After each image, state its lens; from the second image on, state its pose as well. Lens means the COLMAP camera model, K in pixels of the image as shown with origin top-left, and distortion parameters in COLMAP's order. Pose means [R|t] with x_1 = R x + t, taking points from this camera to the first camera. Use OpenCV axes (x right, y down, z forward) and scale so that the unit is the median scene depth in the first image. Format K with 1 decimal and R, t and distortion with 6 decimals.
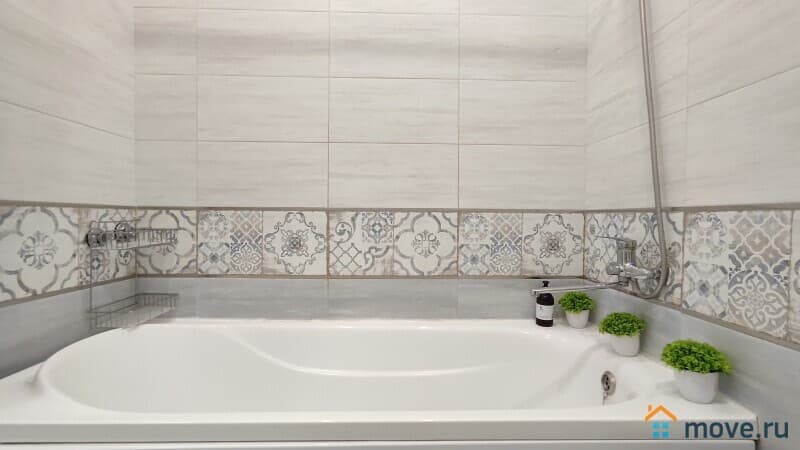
lens RADIAL K [[367.7, 0, 403.2], [0, 367.7, 222.4], [0, 0, 1]] dist [-0.015856, 0.014208]
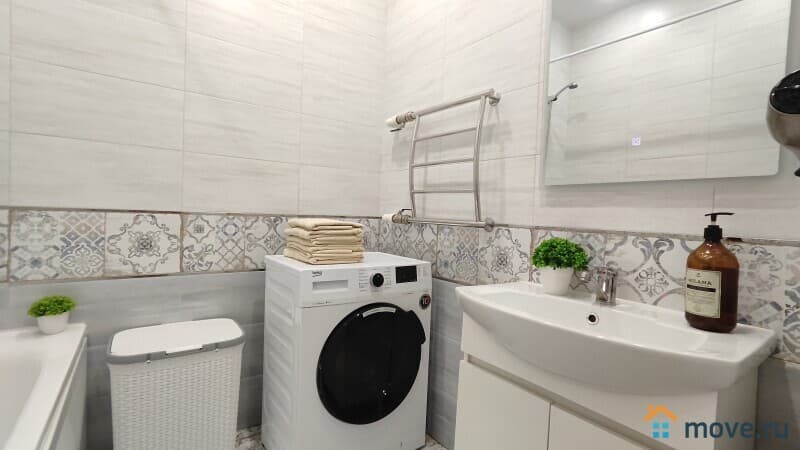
lens RADIAL K [[367.7, 0, 403.2], [0, 367.7, 222.4], [0, 0, 1]] dist [-0.015856, 0.014208]
pose [[-0.569859, -0.050957, 0.820161, -0.752497], [-0.034796, 0.998677, 0.037871, -0.054703], [-0.821006, -0.006958, -0.570878, 0.391120]]
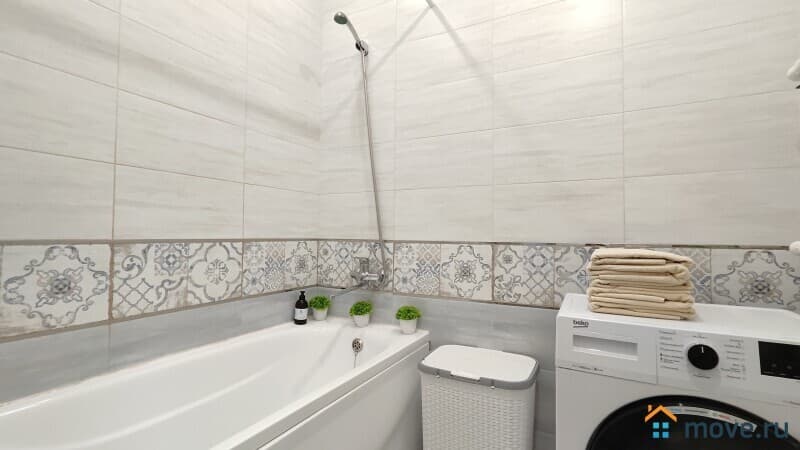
lens RADIAL K [[367.7, 0, 403.2], [0, 367.7, 222.4], [0, 0, 1]] dist [-0.015856, 0.014208]
pose [[0.485897, 0.026144, 0.873625, -0.619558], [0.005574, 0.999439, -0.033010, -0.048011], [-0.873998, 0.020909, 0.485479, -0.003224]]
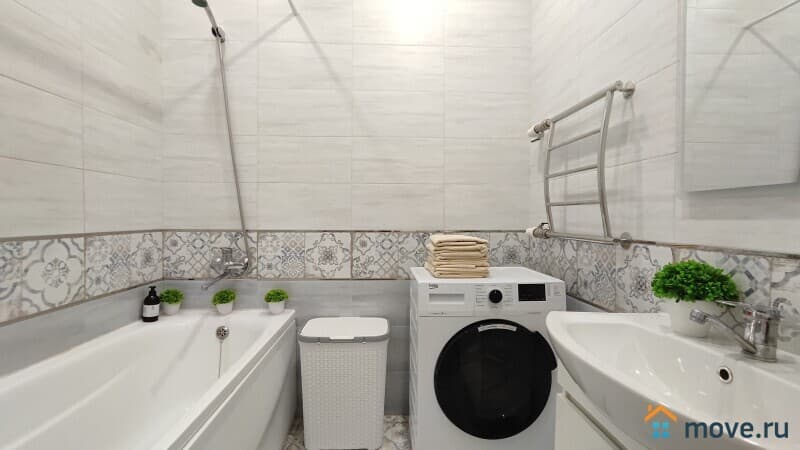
lens RADIAL K [[367.7, 0, 403.2], [0, 367.7, 222.4], [0, 0, 1]] dist [-0.015856, 0.014208]
pose [[-0.029665, -0.023890, 0.999274, -0.889435], [0.007110, 0.999684, 0.024110, -0.085667], [-0.999535, 0.007821, -0.029485, 0.153675]]
